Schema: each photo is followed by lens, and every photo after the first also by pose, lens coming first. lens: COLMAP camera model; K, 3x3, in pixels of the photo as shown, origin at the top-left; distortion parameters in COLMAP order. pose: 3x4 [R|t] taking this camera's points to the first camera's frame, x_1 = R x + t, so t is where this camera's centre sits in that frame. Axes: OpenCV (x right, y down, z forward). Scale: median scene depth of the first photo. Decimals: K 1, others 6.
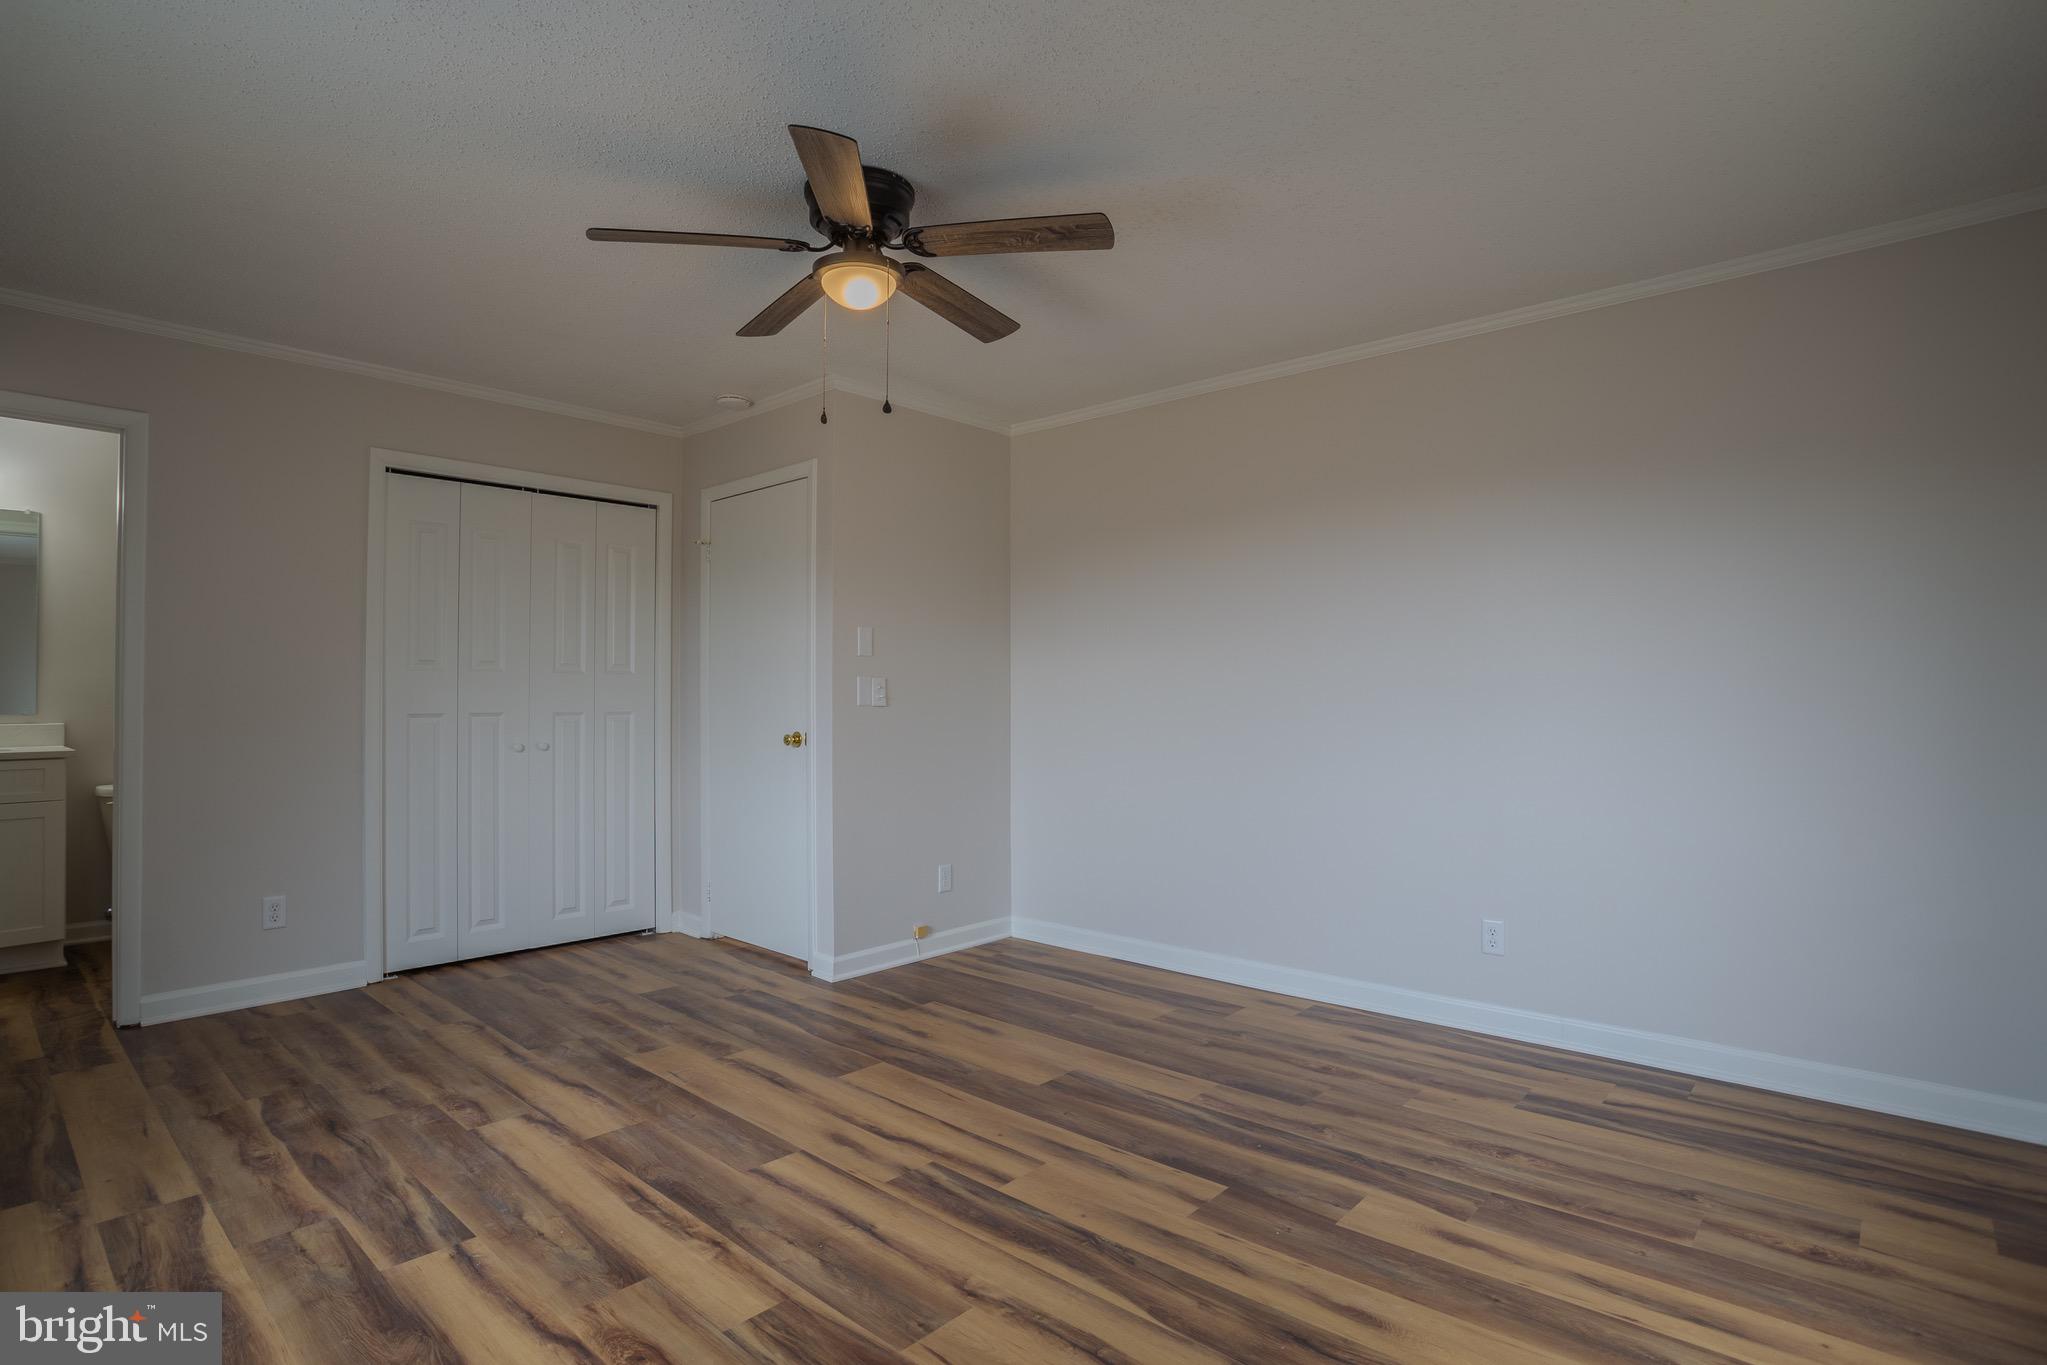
lens RADIAL K [[1020.7, 0, 1030.9], [0, 1020.7, 684.4], [0, 0, 1]] dist [-0.069924, 0.028051]
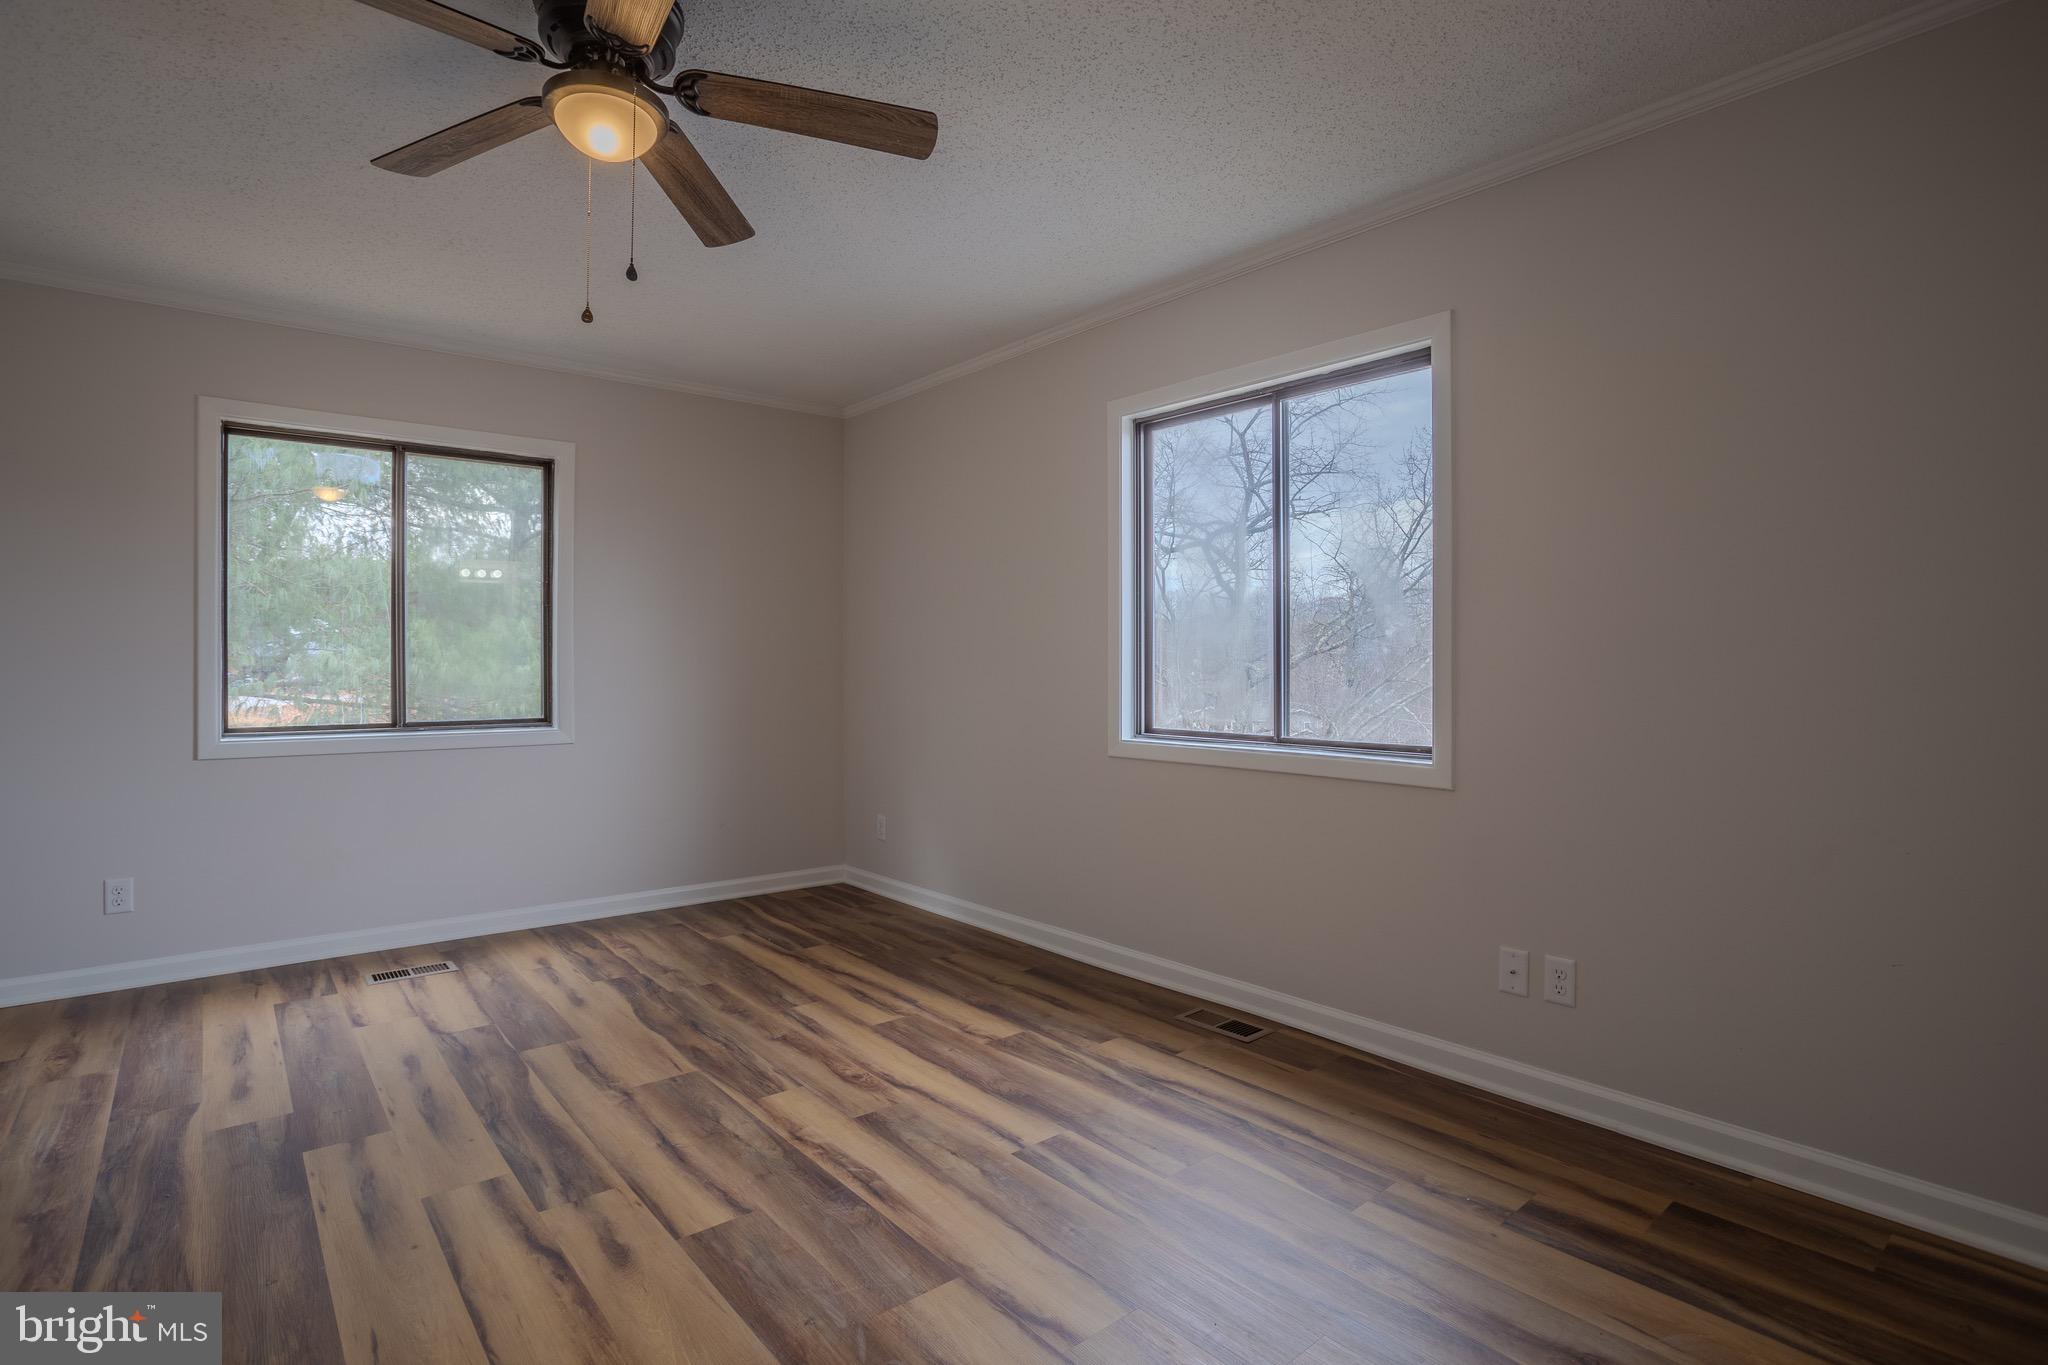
lens RADIAL K [[1013.1, 0, 1015.2], [0, 1013.1, 685.6], [0, 0, 1]] dist [-0.084086, 0.037696]
pose [[-0.987689, -0.003795, 0.156383, -0.589686], [-0.002349, 0.999953, 0.009428, 0.025497], [-0.156411, 0.008944, -0.987652, 1.666439]]
